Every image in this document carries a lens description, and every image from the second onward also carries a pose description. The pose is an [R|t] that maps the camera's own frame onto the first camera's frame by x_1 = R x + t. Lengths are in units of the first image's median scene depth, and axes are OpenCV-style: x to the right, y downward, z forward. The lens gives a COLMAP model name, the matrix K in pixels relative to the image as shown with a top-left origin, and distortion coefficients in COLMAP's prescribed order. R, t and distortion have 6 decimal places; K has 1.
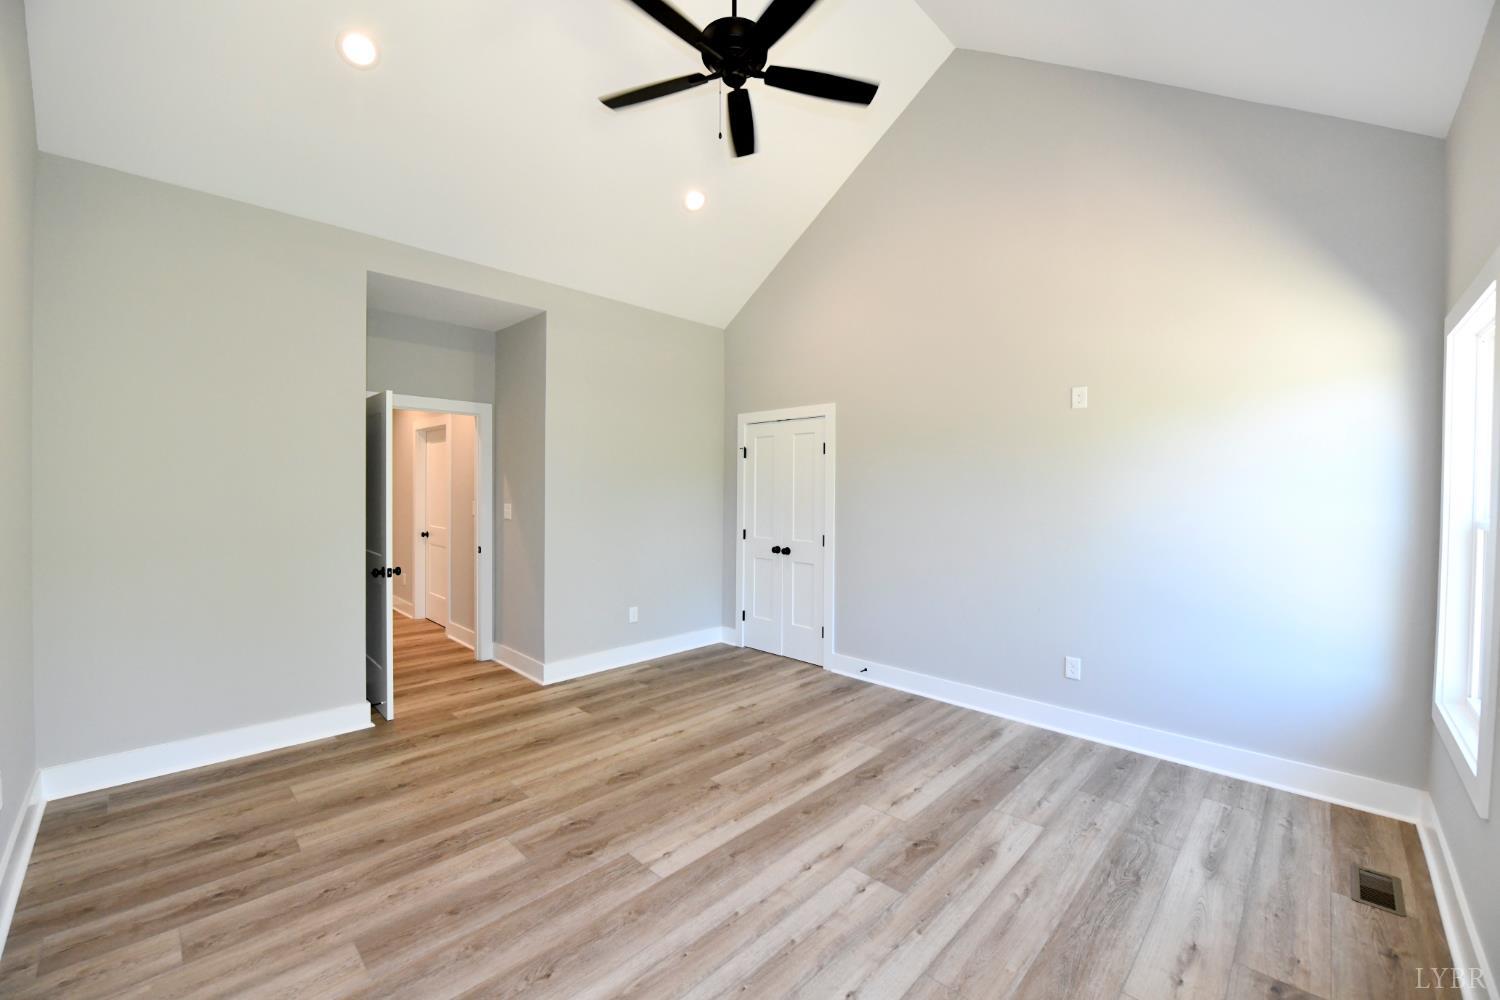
lens RADIAL K [[600.4, 0, 752.6], [0, 600.4, 499.8], [0, 0, 1]] dist [-0.014452, -0.002385]
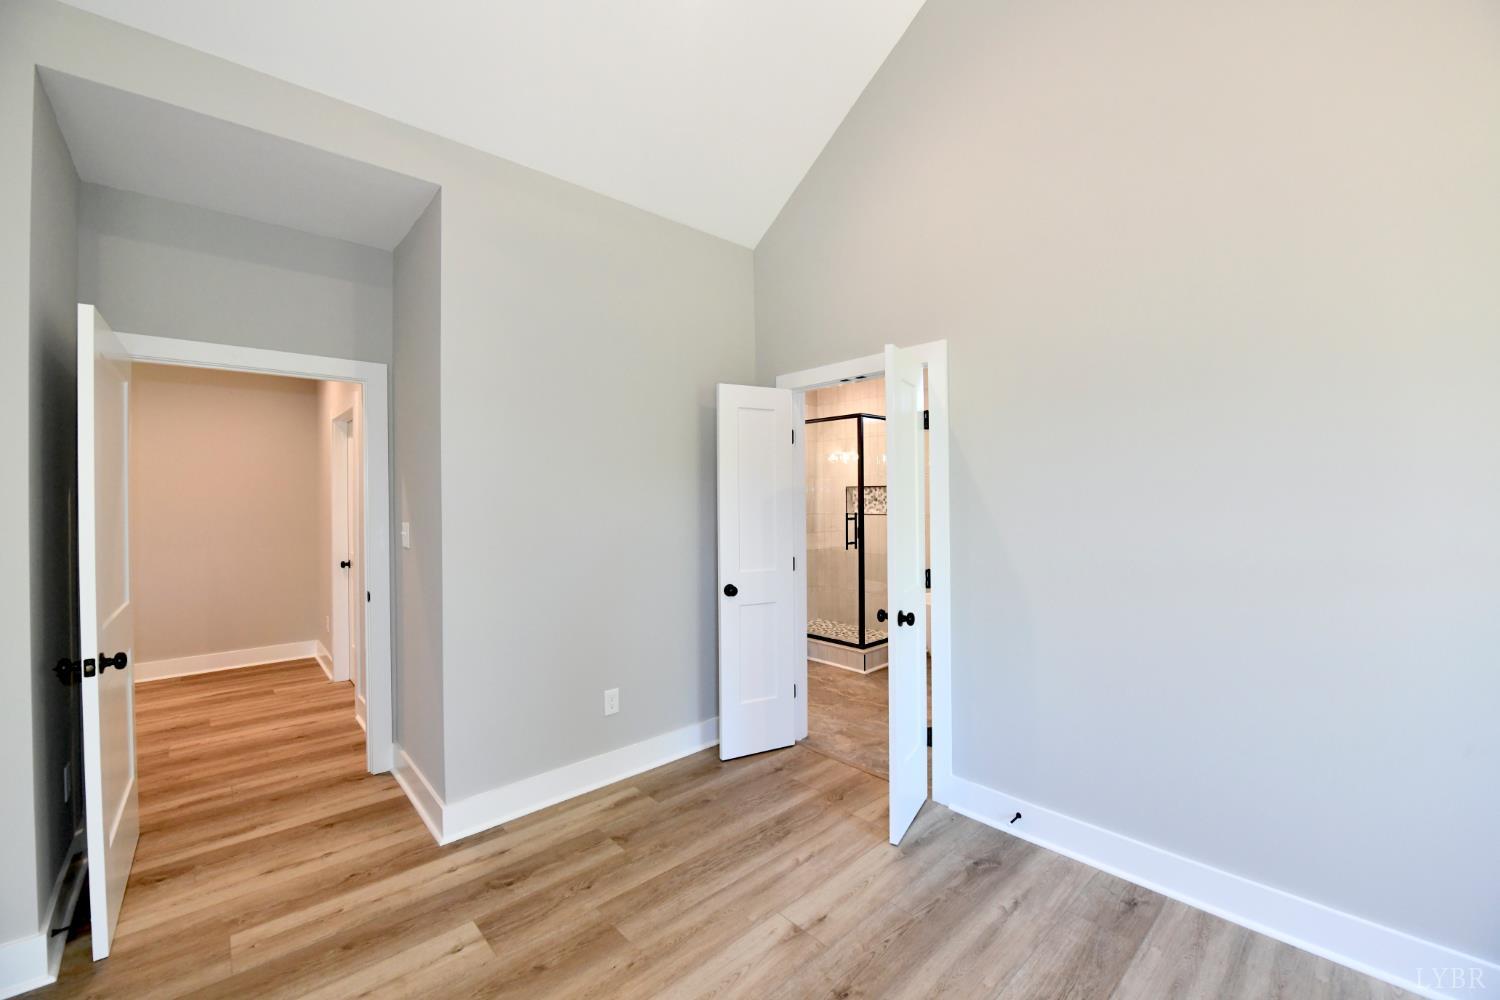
lens RADIAL K [[600.4, 0, 753.6], [0, 600.4, 497.2], [0, 0, 1]] dist [-0.014452, -0.002385]
pose [[0.998353, -0.016963, -0.054797, -0.021363], [0.015888, 0.999674, -0.019986, -0.001784], [0.055118, 0.019082, 0.998297, 0.490049]]
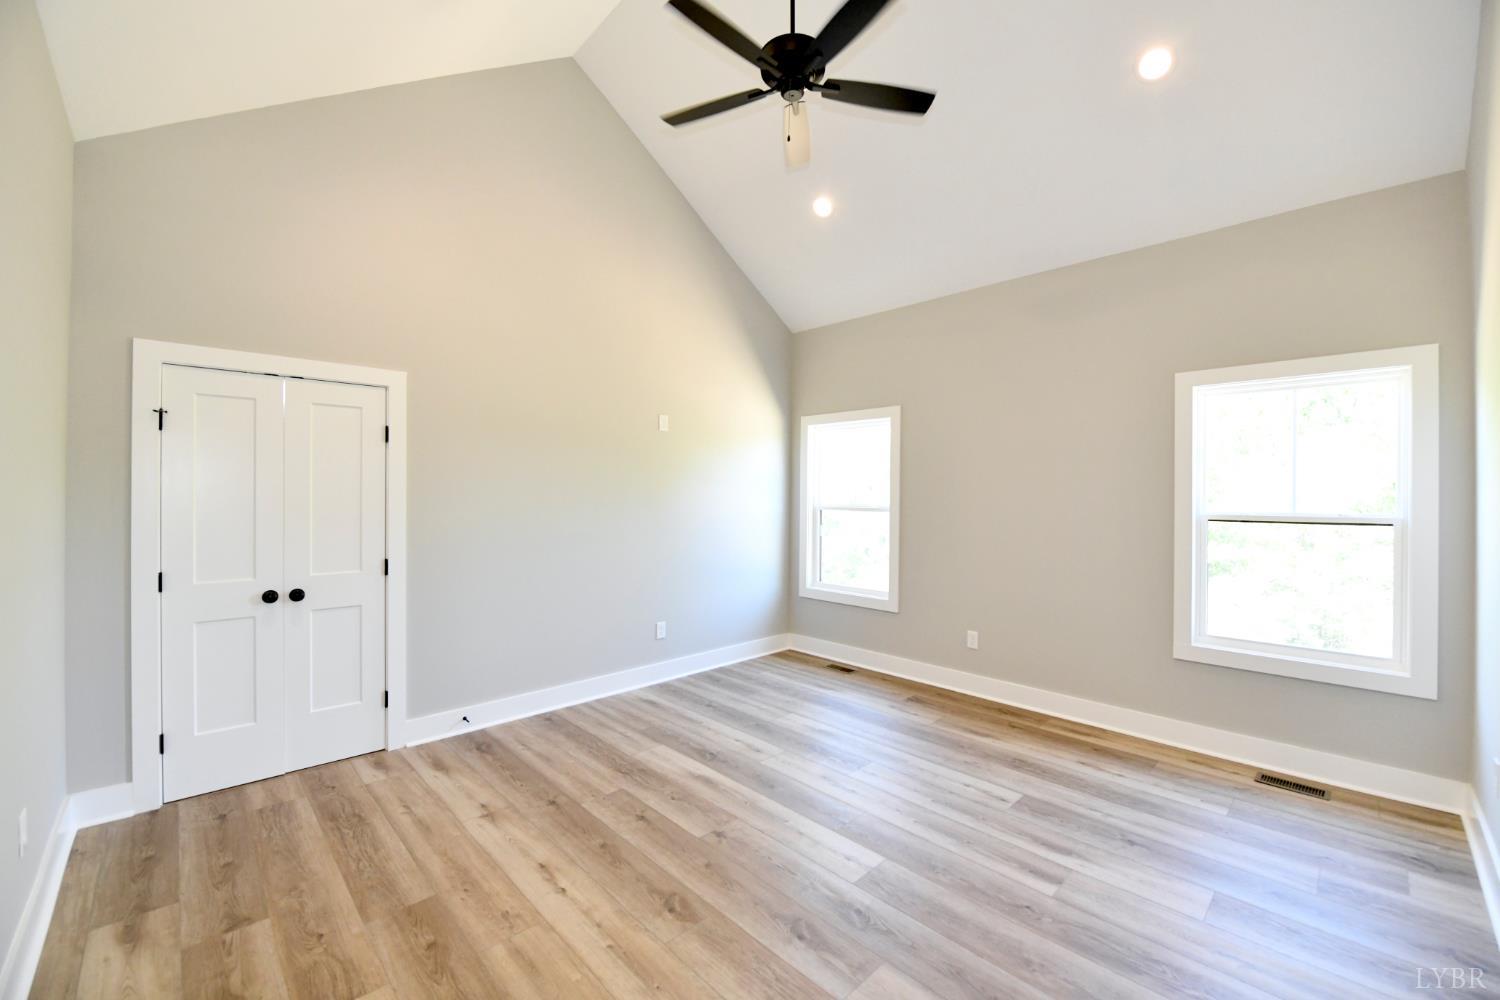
lens RADIAL K [[600.4, 0, 769.6], [0, 600.4, 500.6], [0, 0, 1]] dist [-0.014452, -0.002385]
pose [[0.013874, -0.015770, 0.999779, -0.670122], [0.013132, 0.999792, 0.015588, -0.015658], [-0.999818, 0.012912, 0.014078, 0.652885]]
